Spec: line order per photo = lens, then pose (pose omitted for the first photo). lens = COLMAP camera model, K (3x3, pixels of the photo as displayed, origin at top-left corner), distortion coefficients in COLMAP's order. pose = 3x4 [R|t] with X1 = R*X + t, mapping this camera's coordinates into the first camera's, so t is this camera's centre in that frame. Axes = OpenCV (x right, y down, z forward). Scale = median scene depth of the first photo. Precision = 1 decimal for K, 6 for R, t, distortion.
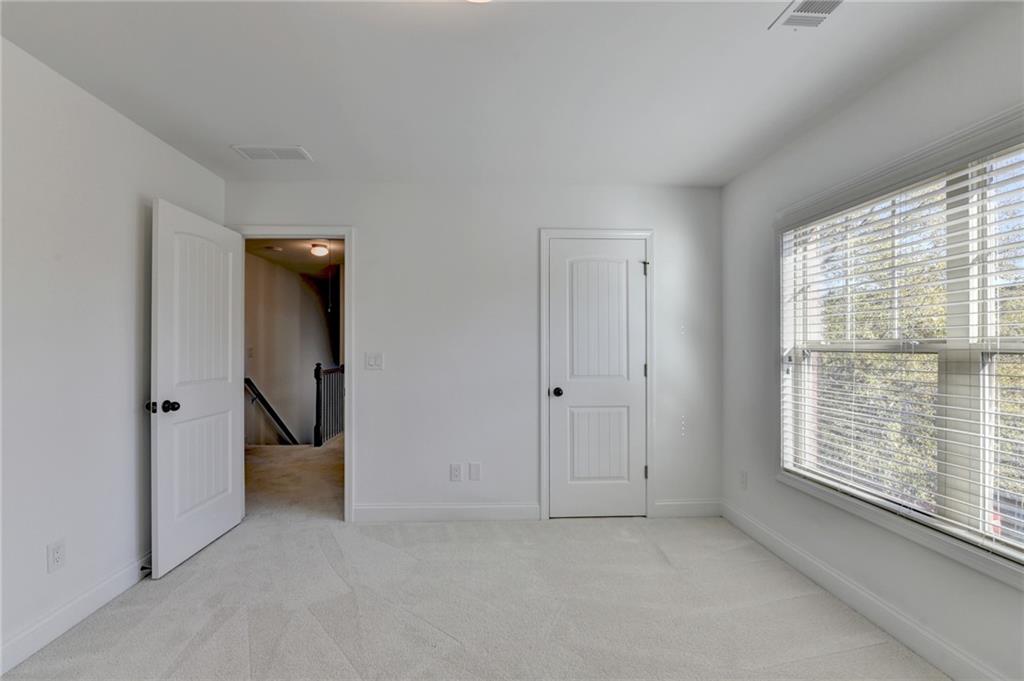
lens RADIAL K [[428.3, 0, 509.9], [0, 428.3, 345.4], [0, 0, 1]] dist [-0.014169, -0.000248]
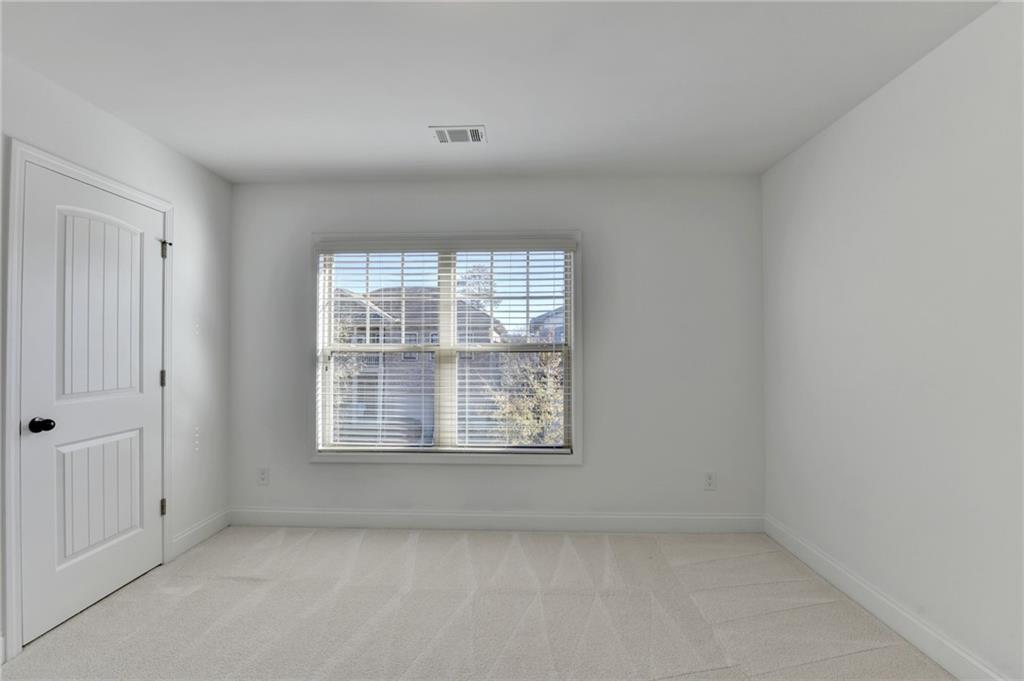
lens RADIAL K [[413.8, 0, 512.0], [0, 413.8, 340.5], [0, 0, 1]] dist [-0.010028, -0.000004]
pose [[0.094927, 0.017551, 0.995329, -0.389055], [-0.008375, 0.999823, -0.016832, -0.004103], [-0.995449, -0.006738, 0.095057, 0.296563]]
